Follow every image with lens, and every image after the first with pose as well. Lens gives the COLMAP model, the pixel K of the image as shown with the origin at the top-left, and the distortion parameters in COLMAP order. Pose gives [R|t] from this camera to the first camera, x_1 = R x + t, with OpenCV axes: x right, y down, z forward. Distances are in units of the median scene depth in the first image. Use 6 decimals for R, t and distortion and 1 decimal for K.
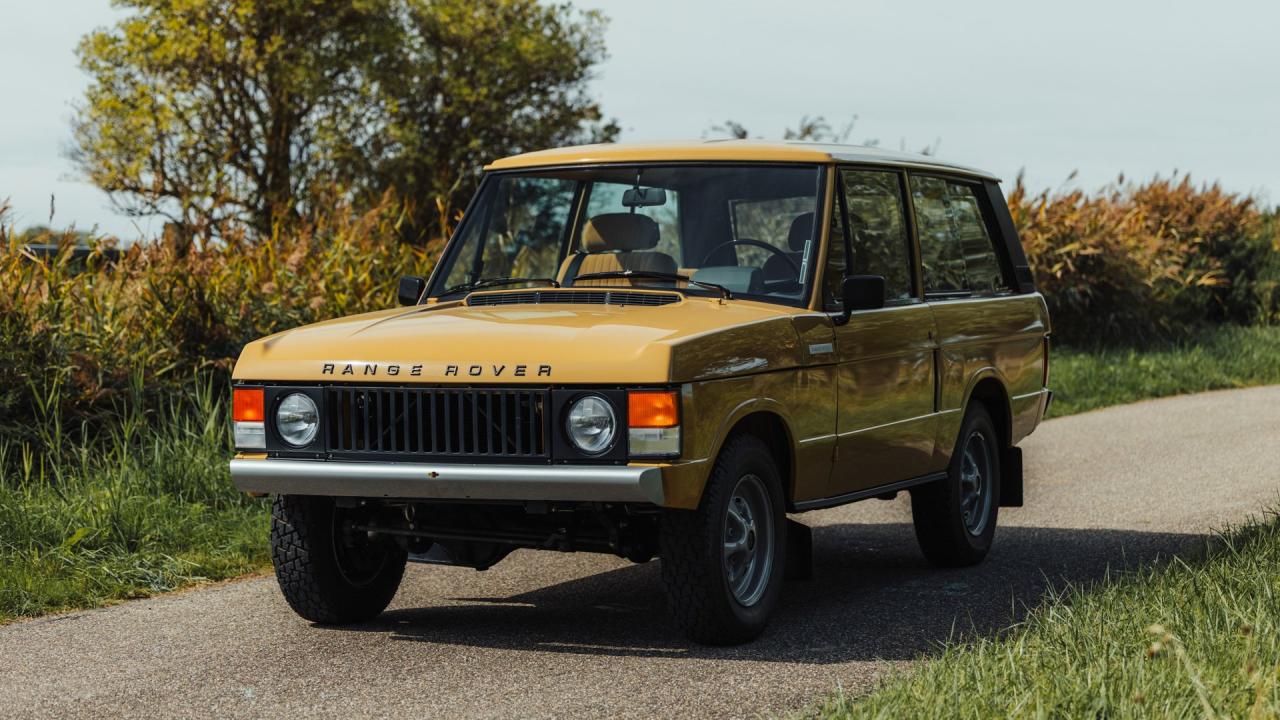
lens RADIAL K [[3417.6, 0, 640.0], [0, 3417.6, 360.0], [0, 0, 1]] dist [0.045211, -0.972085]
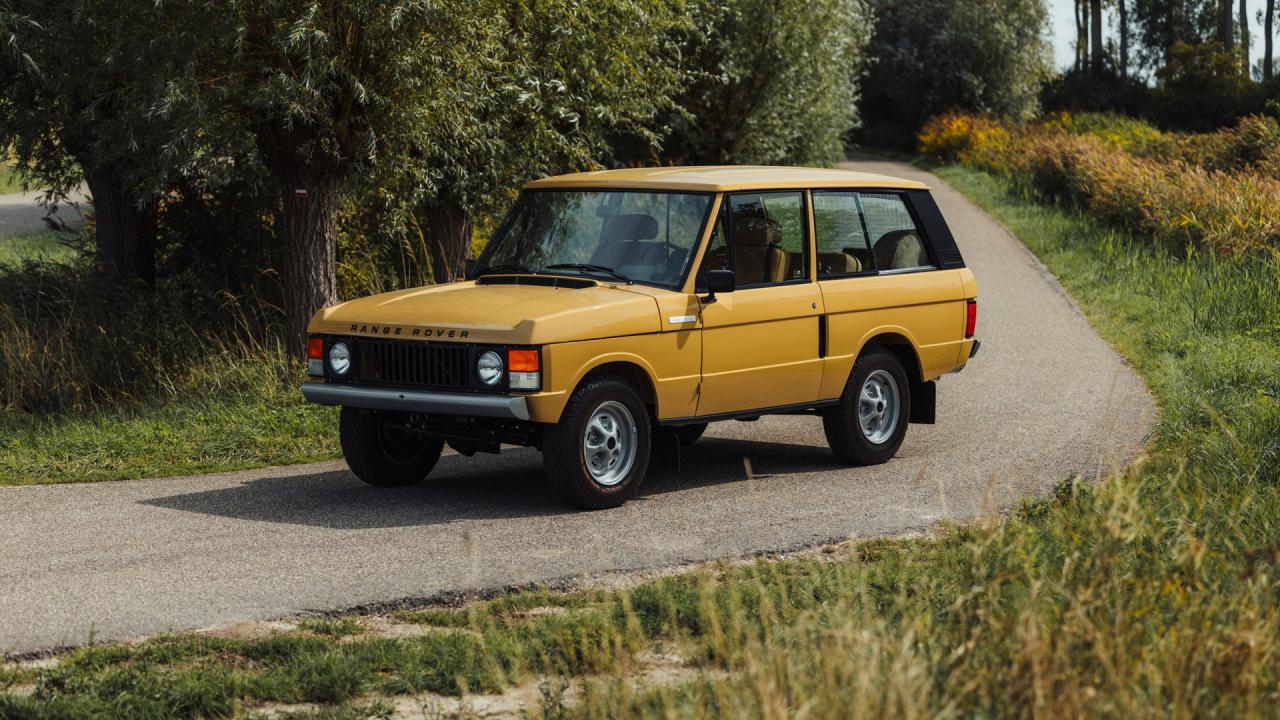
lens RADIAL K [[3417.6, 0, 640.0], [0, 3417.6, 360.0], [0, 0, 1]] dist [0.045211, -0.972085]
pose [[0.981554, 0.022846, -0.189816, 0.352207], [-0.016115, 0.999188, 0.036926, -0.044780], [0.190506, -0.033185, 0.981125, -0.552293]]
